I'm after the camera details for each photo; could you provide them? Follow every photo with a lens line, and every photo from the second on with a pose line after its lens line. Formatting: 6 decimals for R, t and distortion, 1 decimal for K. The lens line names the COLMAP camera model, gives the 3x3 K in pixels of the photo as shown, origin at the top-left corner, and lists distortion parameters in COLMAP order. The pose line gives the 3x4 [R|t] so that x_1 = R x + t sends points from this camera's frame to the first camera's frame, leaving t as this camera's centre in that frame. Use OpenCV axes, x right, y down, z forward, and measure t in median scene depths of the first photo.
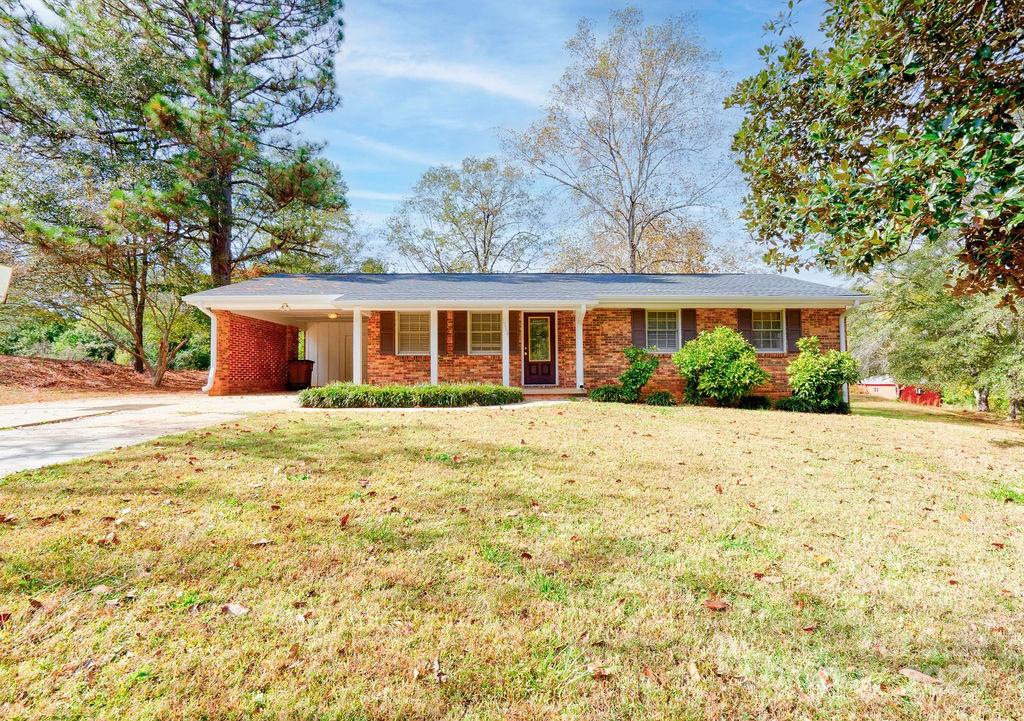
lens RADIAL K [[498.2, 0, 540.3], [0, 498.2, 359.6], [0, 0, 1]] dist [0.000131, 0.000006]
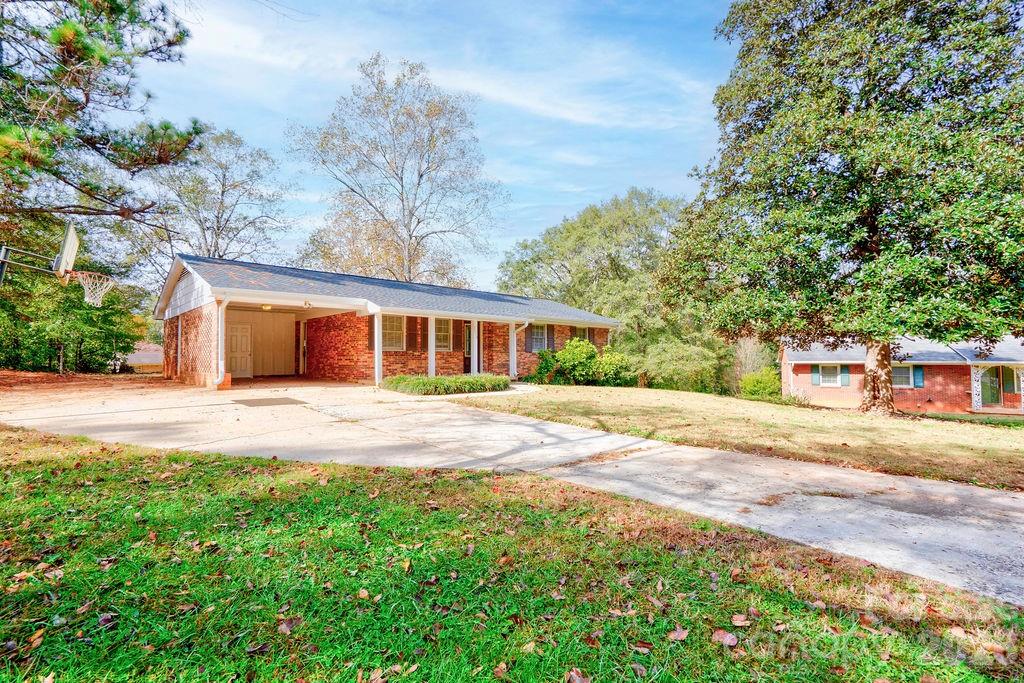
lens RADIAL K [[460.9, 0, 508.2], [0, 460.9, 347.5], [0, 0, 1]] dist [0.001909, 0.000211]
pose [[0.760870, 0.023406, 0.648482, -0.767232], [-0.027836, 0.999607, -0.003419, -0.020182], [-0.648307, -0.015450, 0.761222, -0.030024]]
